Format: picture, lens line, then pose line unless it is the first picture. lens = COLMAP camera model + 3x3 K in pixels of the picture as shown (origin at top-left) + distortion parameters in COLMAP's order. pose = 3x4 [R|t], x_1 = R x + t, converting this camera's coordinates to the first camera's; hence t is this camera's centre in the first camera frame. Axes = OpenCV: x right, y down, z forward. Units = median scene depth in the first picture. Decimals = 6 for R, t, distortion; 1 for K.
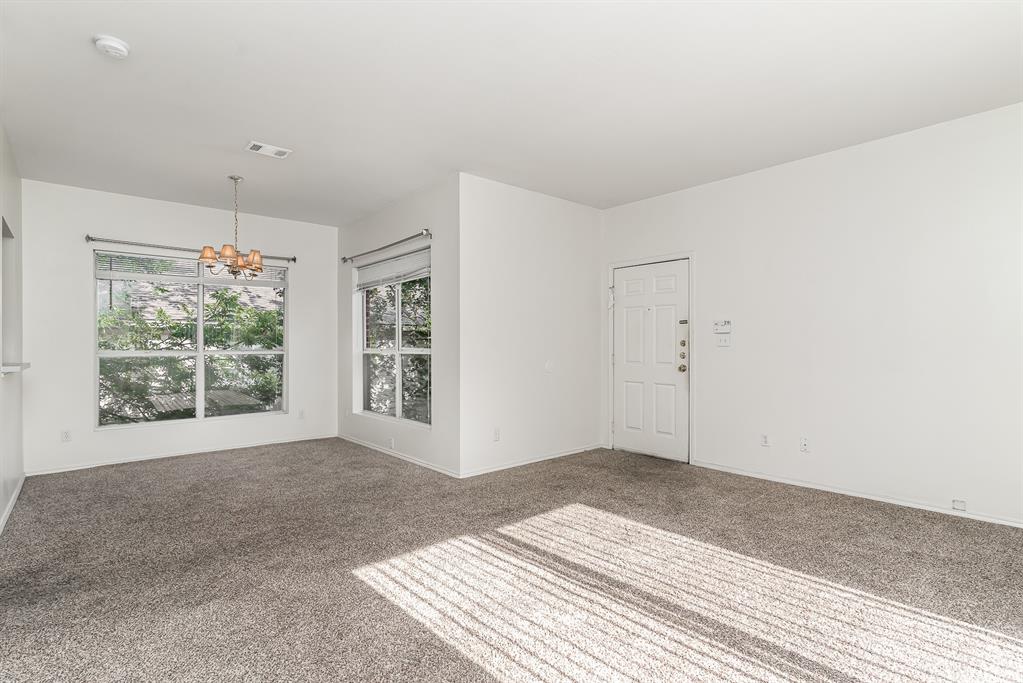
lens RADIAL K [[496.9, 0, 511.2], [0, 496.9, 345.1], [0, 0, 1]] dist [0.000397, -0.003655]
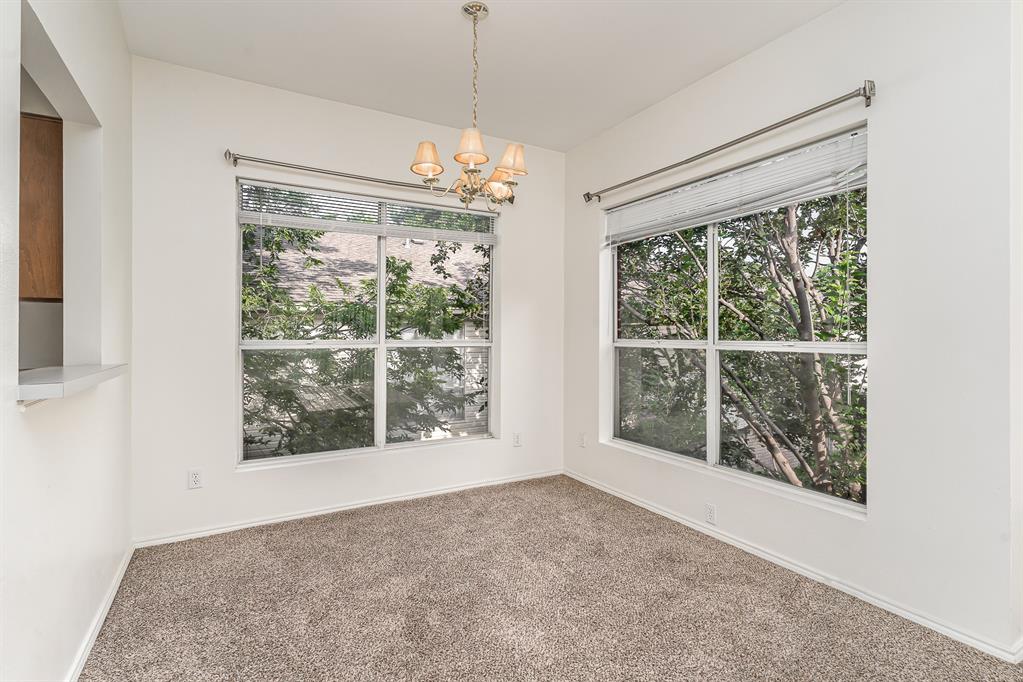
lens RADIAL K [[496.9, 0, 512.1], [0, 496.9, 332.1], [0, 0, 1]] dist [0.000397, -0.003655]
pose [[0.980252, 0.003165, -0.197729, -0.373664], [-0.004084, 0.999983, -0.004240, 0.001453], [0.197712, 0.004964, 0.980248, 0.452338]]
